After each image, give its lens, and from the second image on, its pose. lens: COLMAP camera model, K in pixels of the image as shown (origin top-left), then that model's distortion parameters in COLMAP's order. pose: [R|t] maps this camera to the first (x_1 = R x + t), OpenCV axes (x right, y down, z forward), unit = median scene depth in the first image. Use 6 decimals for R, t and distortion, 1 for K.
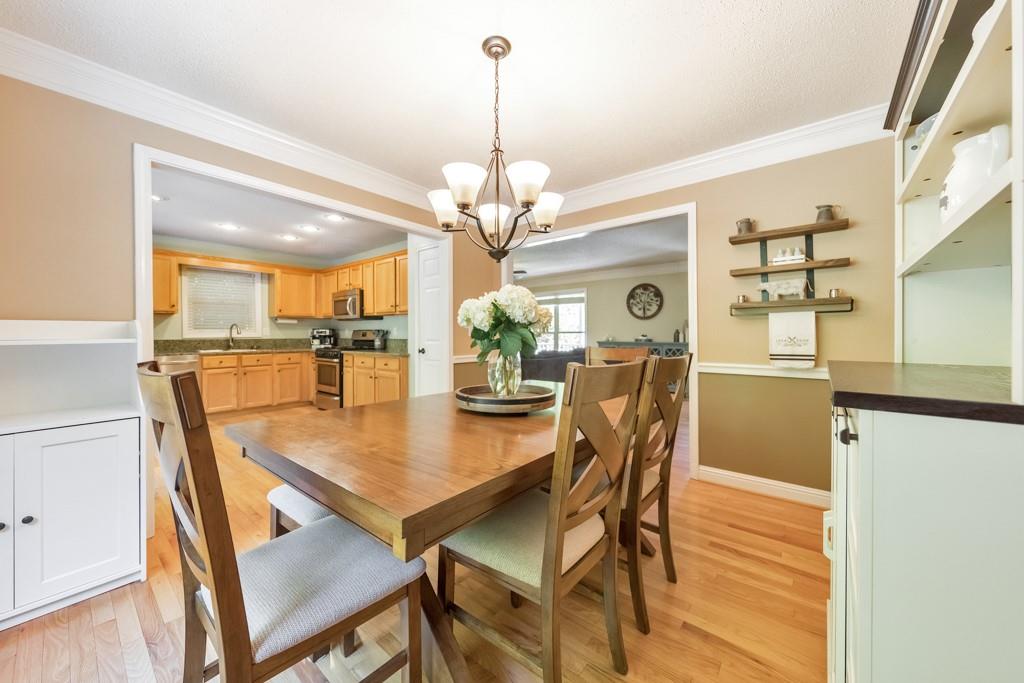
lens RADIAL K [[369.0, 0, 514.6], [0, 369.0, 335.1], [0, 0, 1]] dist [0.005890, -0.001134]
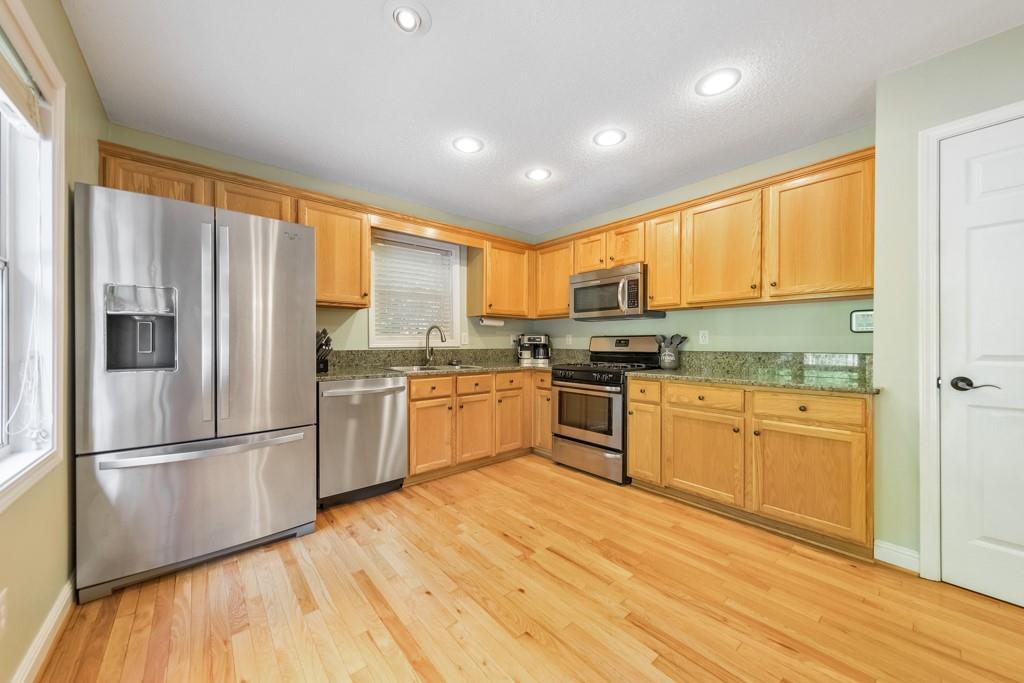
lens RADIAL K [[369.0, 0, 516.2], [0, 369.0, 346.9], [0, 0, 1]] dist [0.005890, -0.001134]
pose [[0.983558, 0.004870, -0.180525, -0.500438], [-0.003847, 0.999974, 0.006019, 0.001806], [0.180549, -0.005226, 0.983552, 0.396137]]
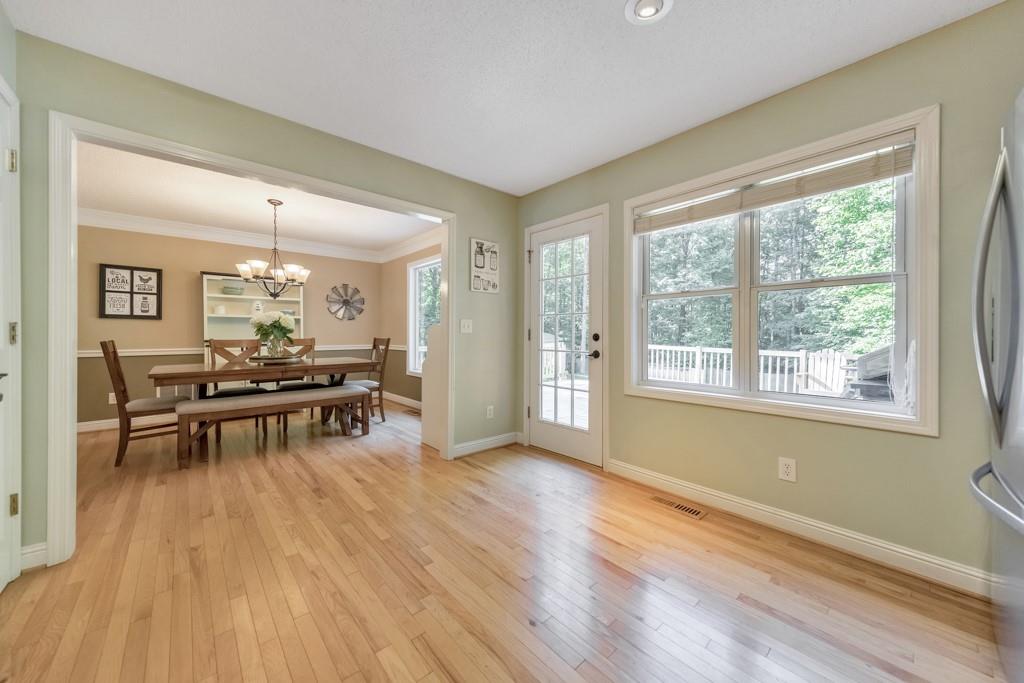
lens RADIAL K [[369.0, 0, 509.7], [0, 369.0, 339.8], [0, 0, 1]] dist [0.005890, -0.001134]
pose [[-0.985999, -0.004007, 0.166702, -0.576019], [-0.001831, 0.999911, 0.013203, 0.004948], [-0.166740, 0.012713, -0.985919, 0.942699]]
